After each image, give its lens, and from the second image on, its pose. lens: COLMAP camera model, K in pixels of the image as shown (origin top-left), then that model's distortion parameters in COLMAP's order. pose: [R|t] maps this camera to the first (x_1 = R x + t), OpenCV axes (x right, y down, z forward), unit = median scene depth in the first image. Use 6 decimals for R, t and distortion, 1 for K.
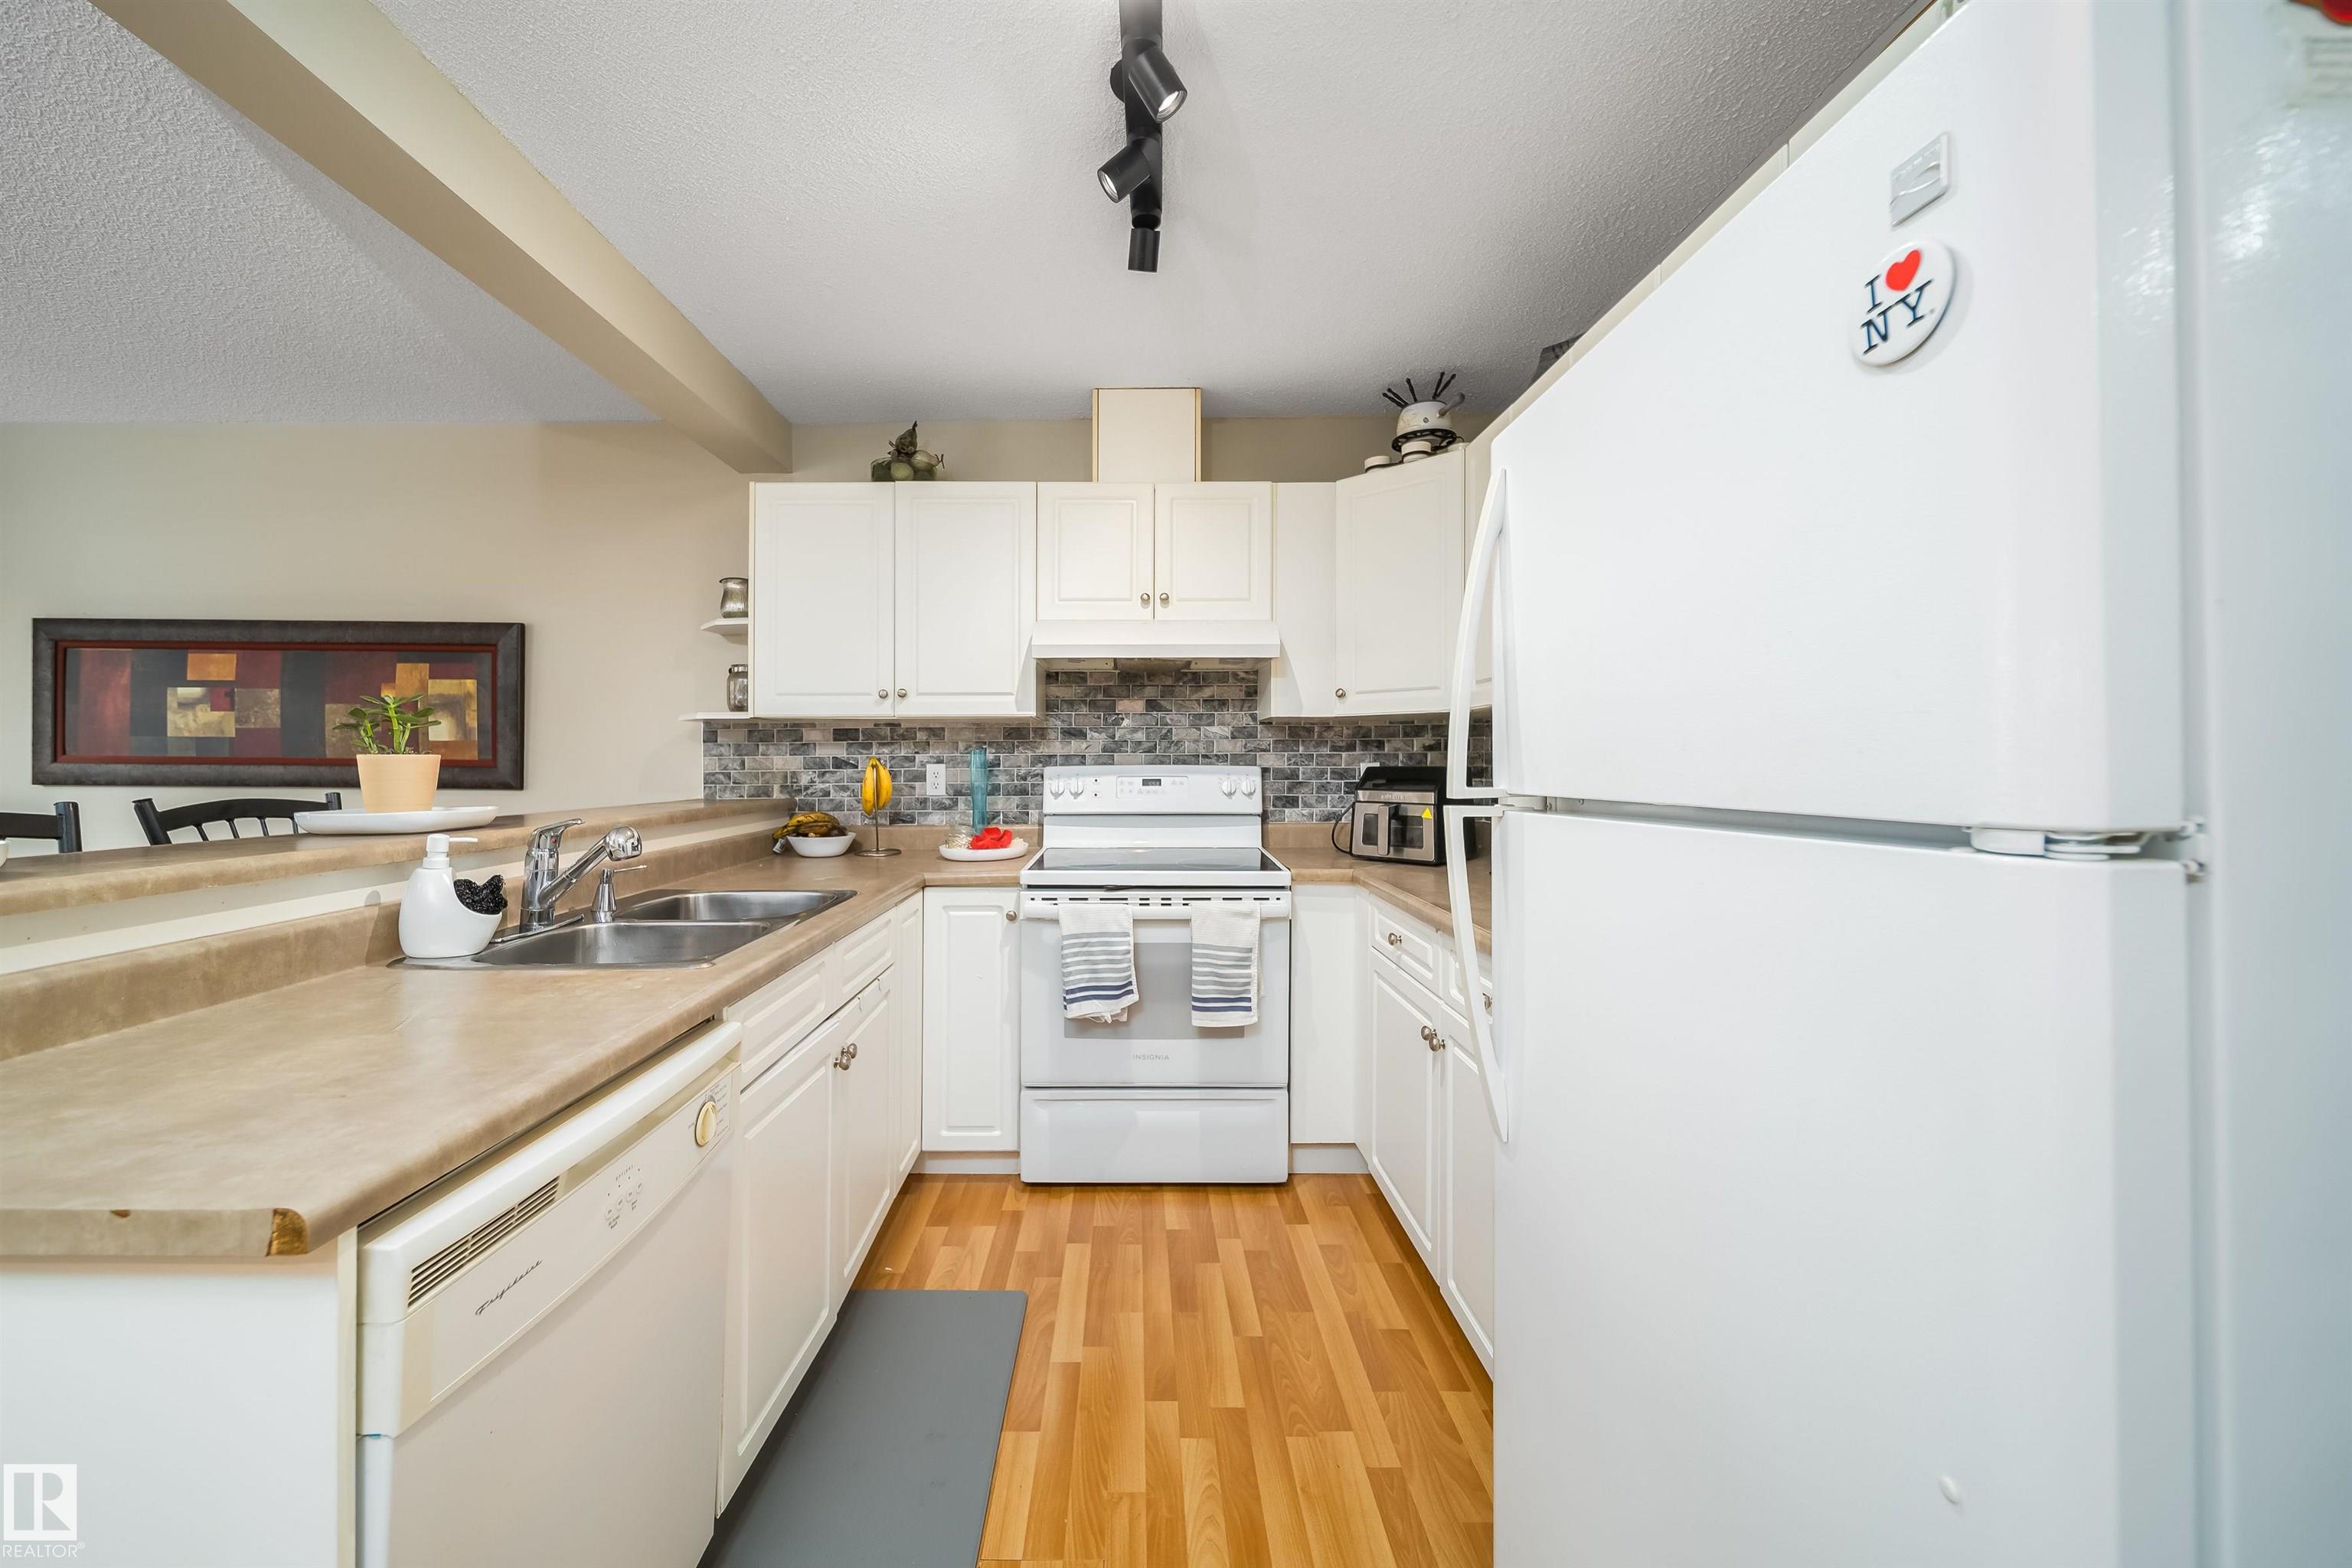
lens RADIAL K [[844.3, 0, 1128.5], [0, 844.3, 755.7], [0, 0, 1]] dist [-0.000689, -0.000618]
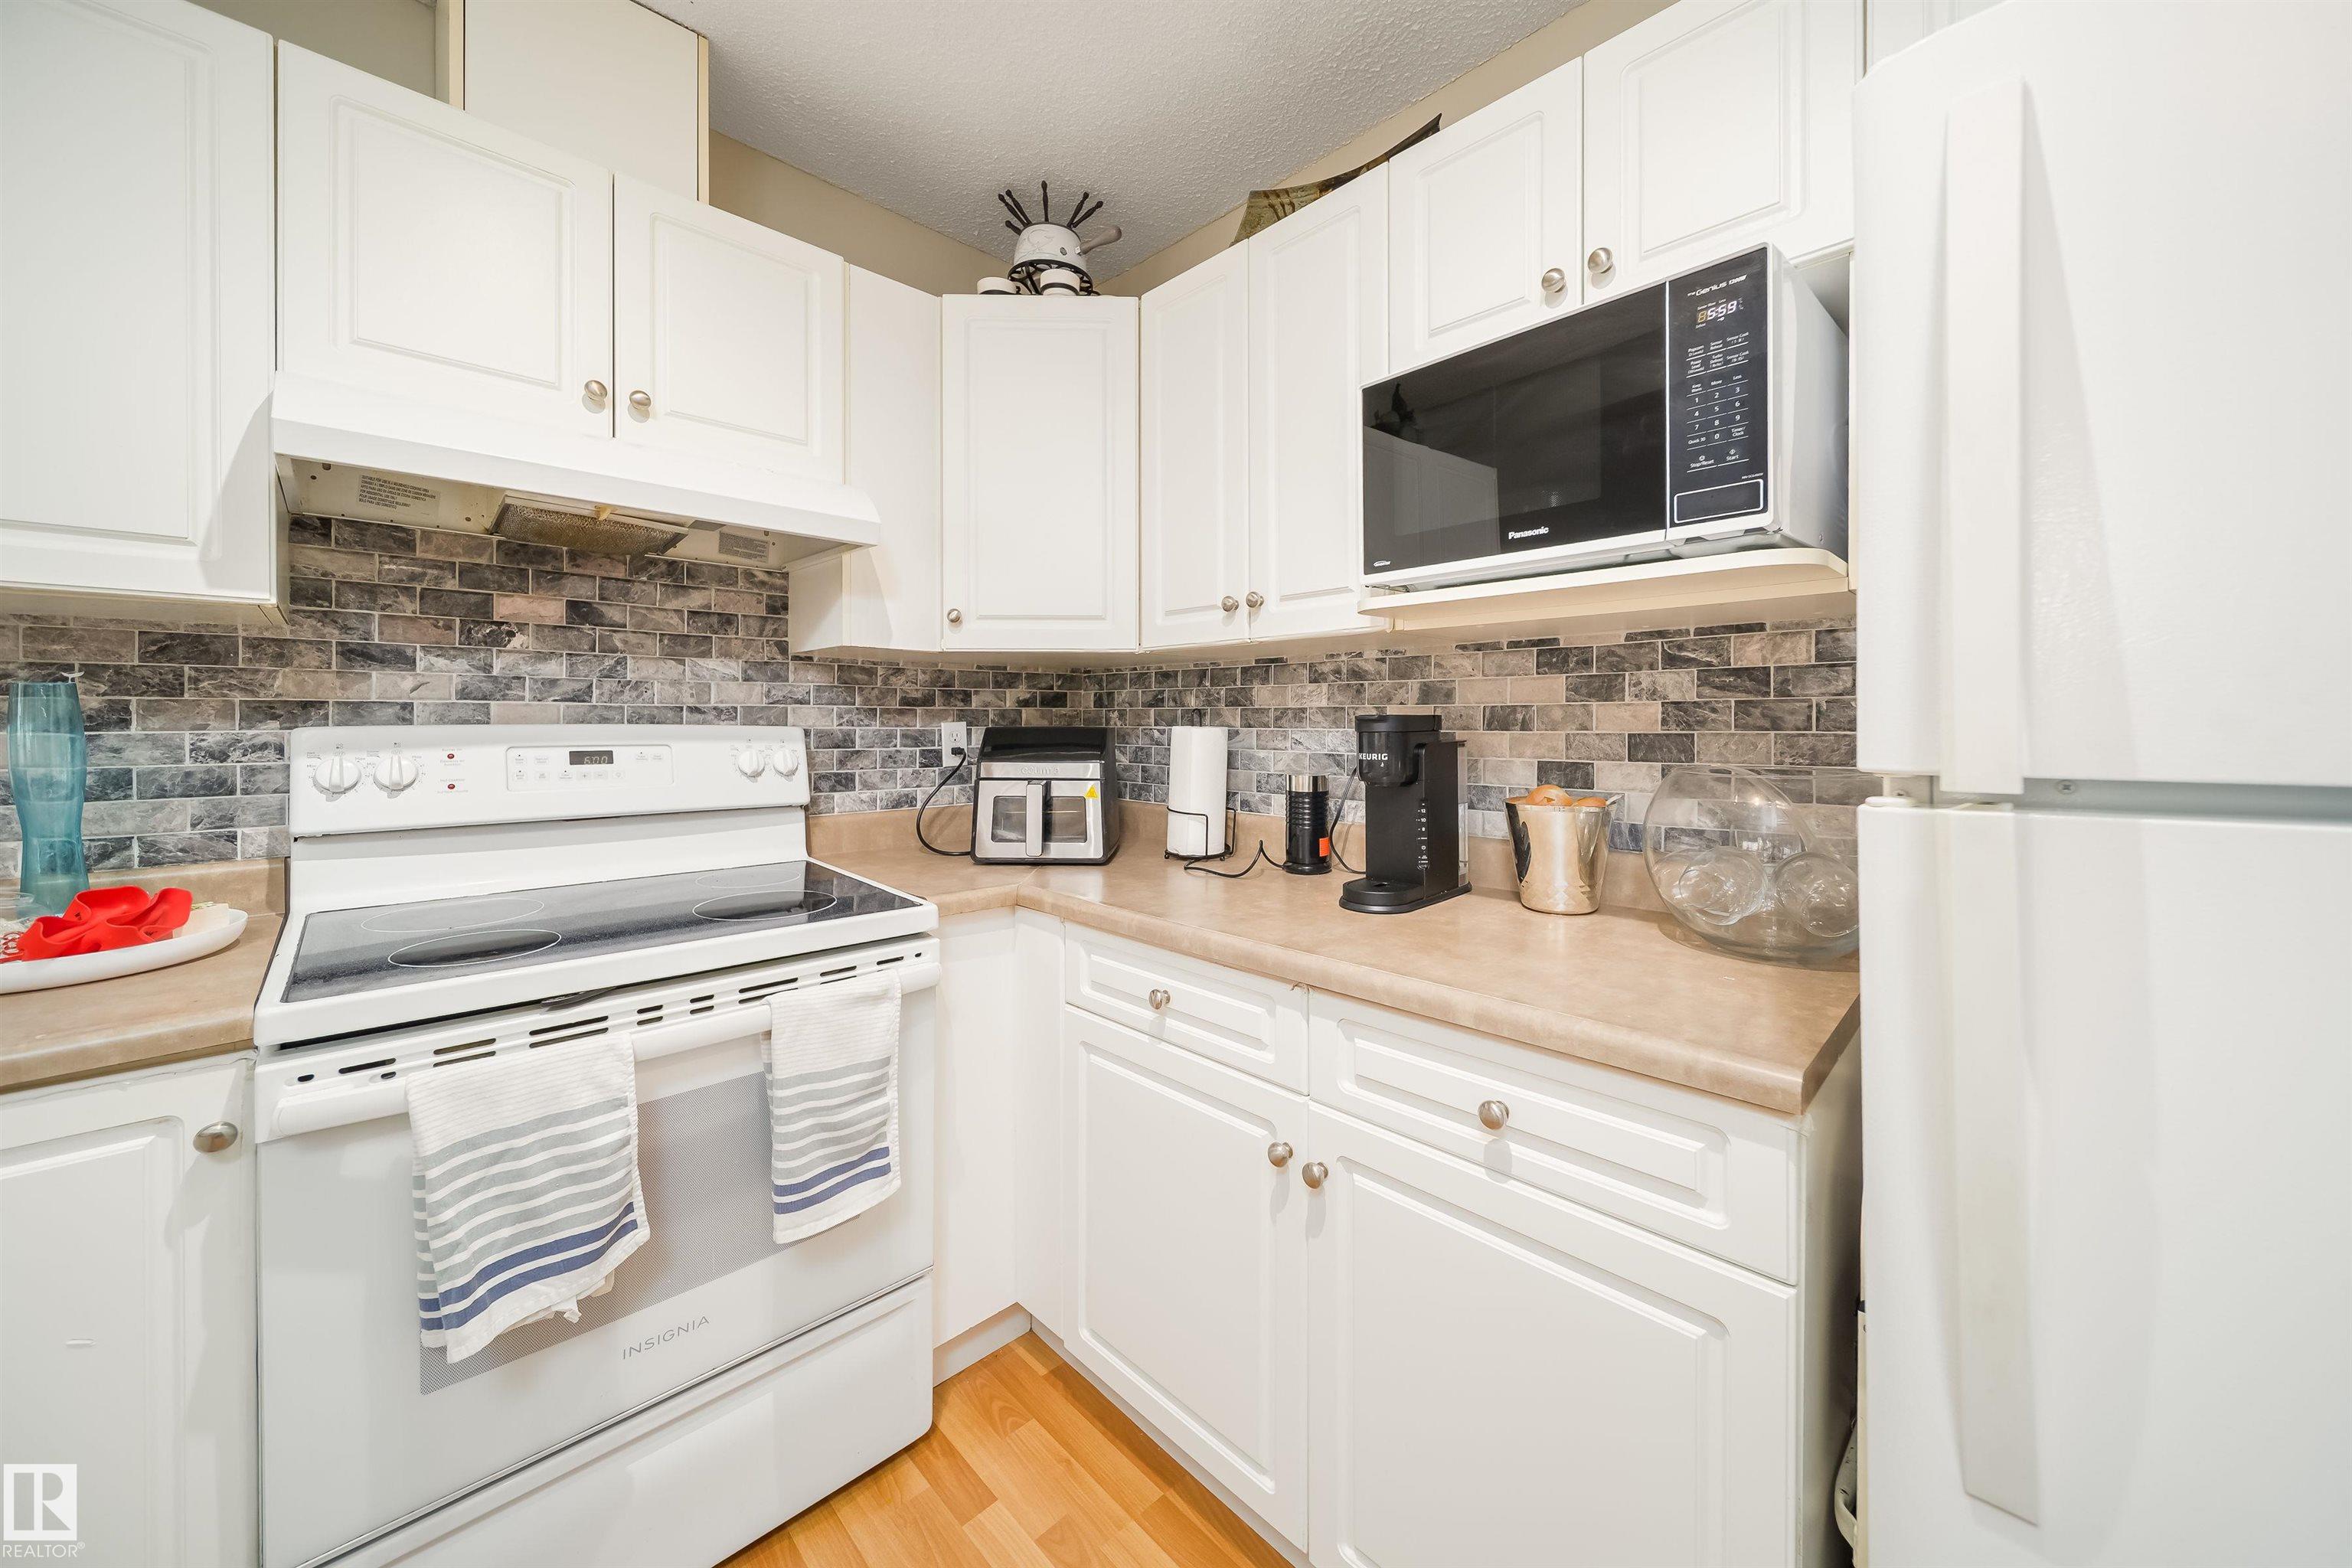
lens RADIAL K [[844.3, 0, 1187.1], [0, 844.3, 731.6], [0, 0, 1]] dist [-0.000689, -0.000618]
pose [[0.710350, -0.003424, 0.703840, -0.075736], [-0.006804, 0.999908, 0.011731, 0.006645], [-0.703816, -0.013122, 0.710261, 0.355138]]
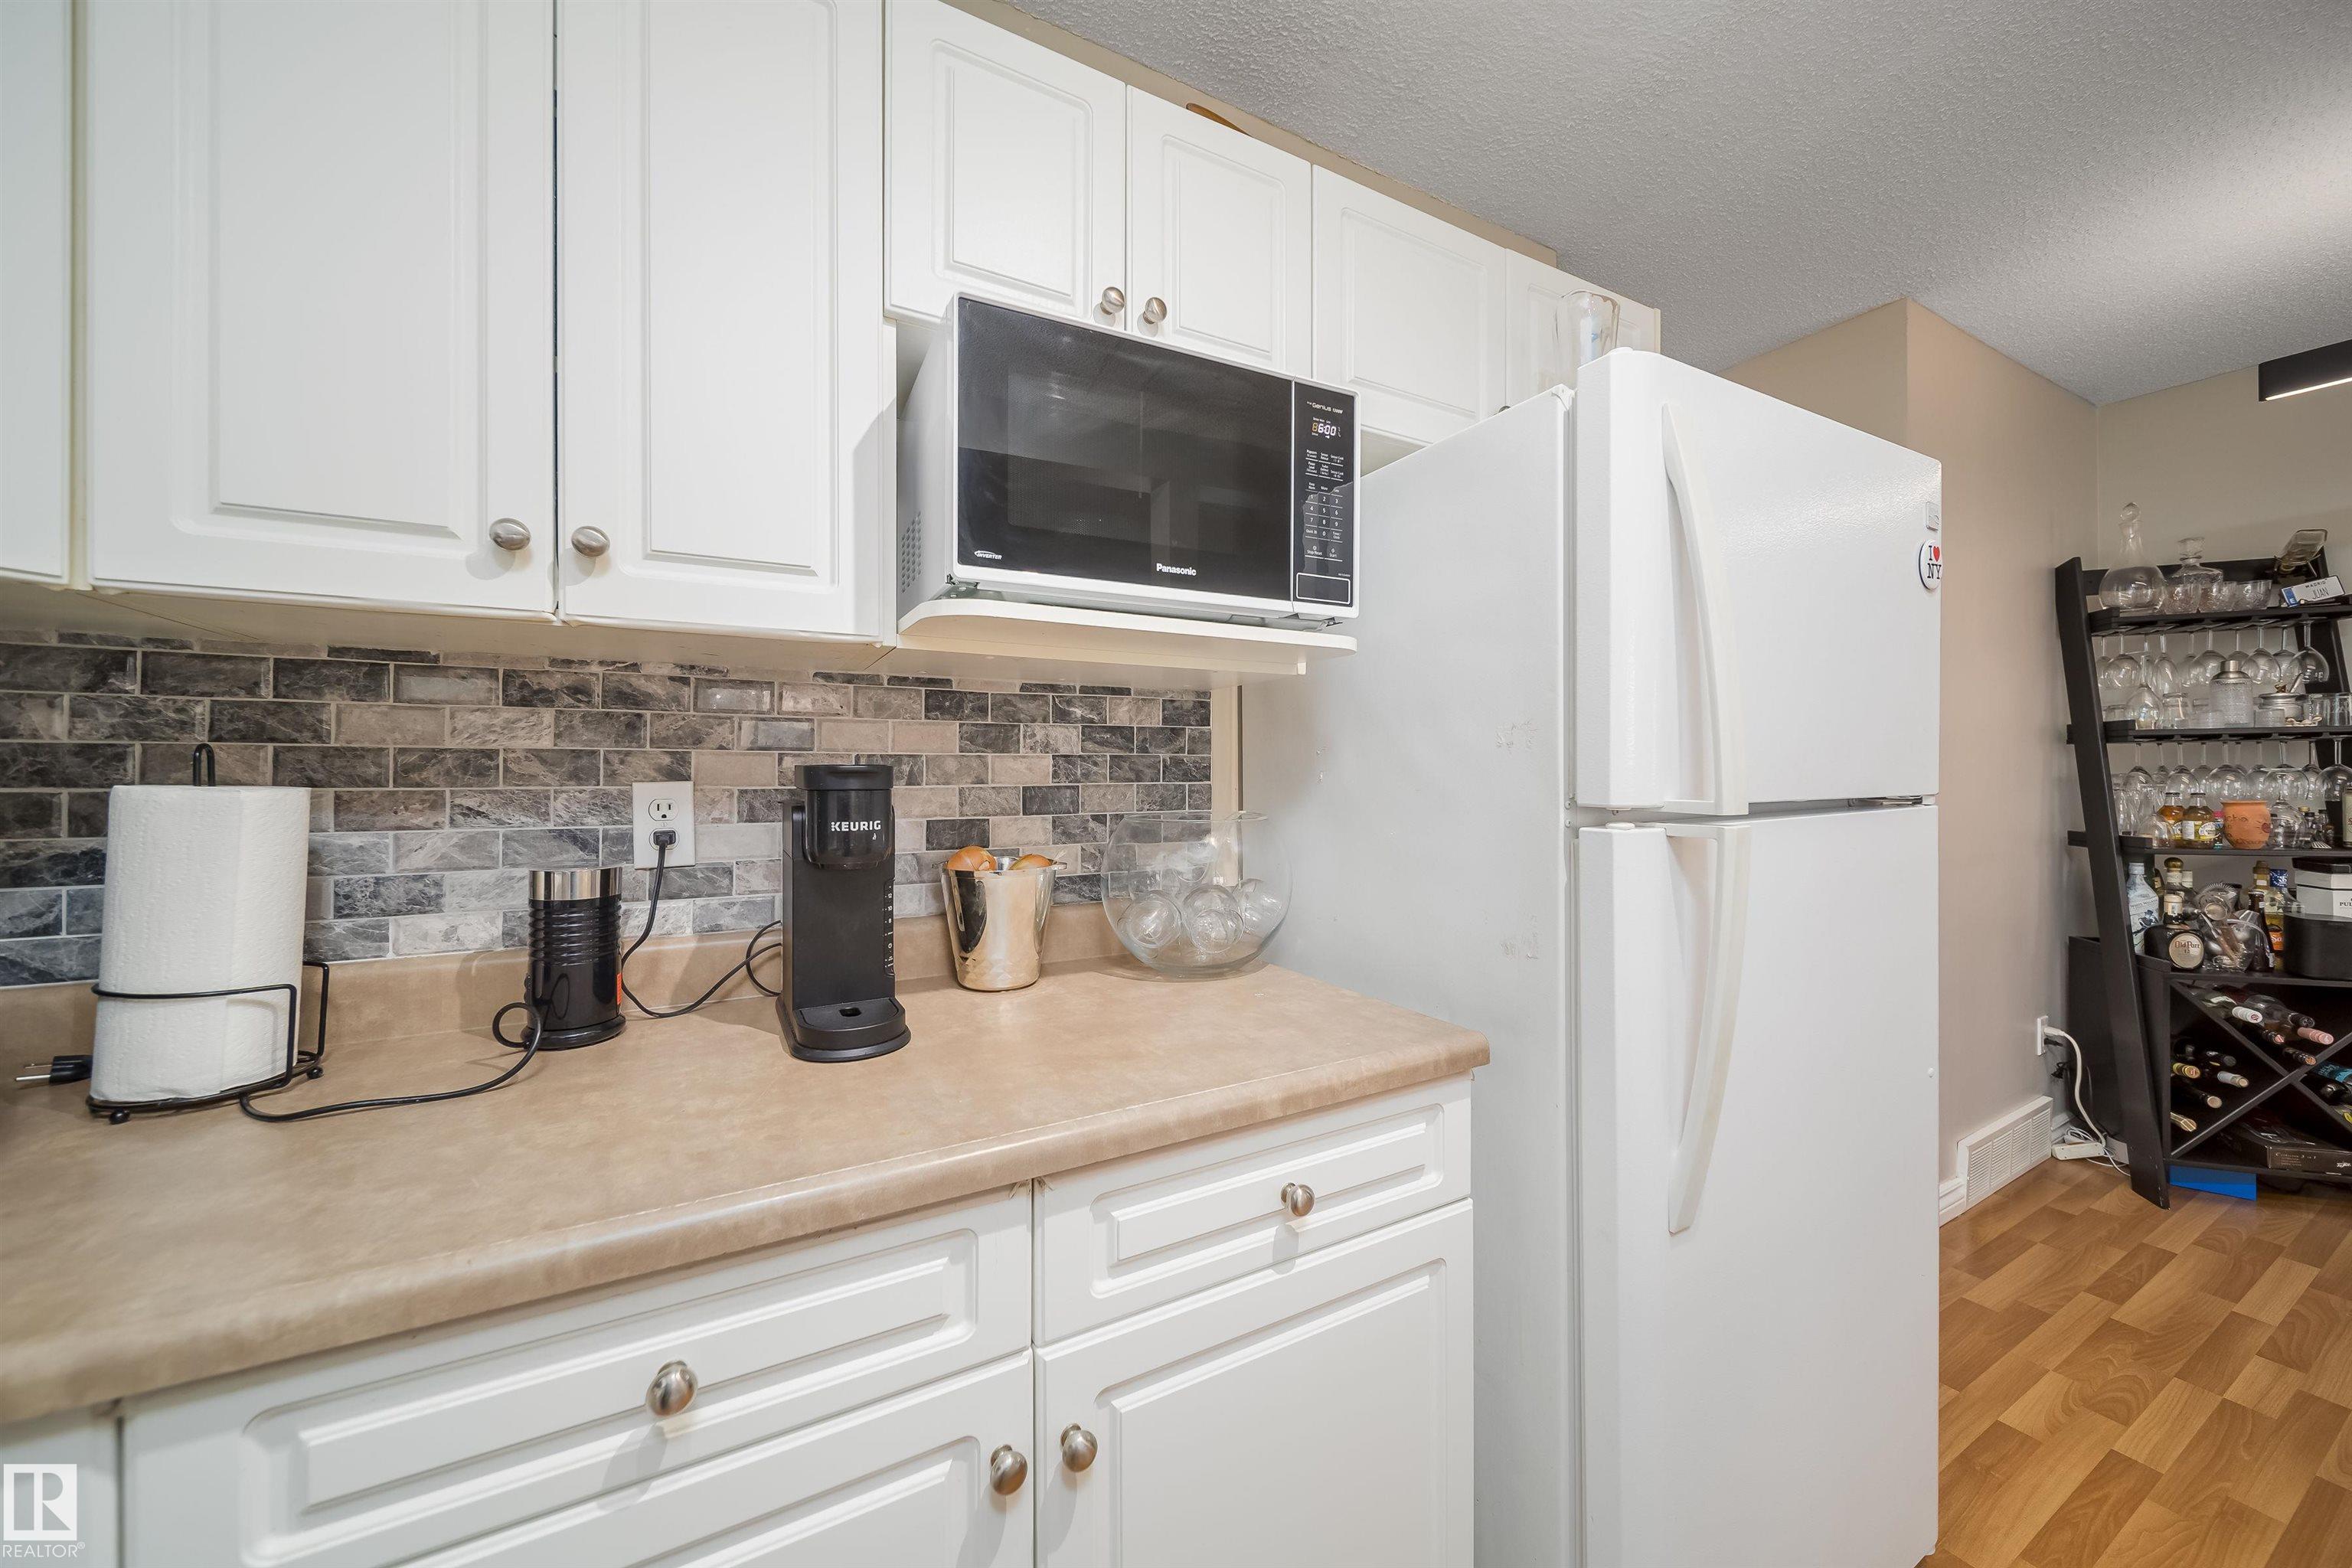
lens RADIAL K [[844.3, 0, 1187.2], [0, 844.3, 771.5], [0, 0, 1]] dist [-0.000689, -0.000618]
pose [[-0.489678, 0.009112, 0.871856, -0.012431], [-0.000307, 0.999944, -0.010623, 0.008235], [-0.871903, -0.005470, -0.489647, 0.659258]]
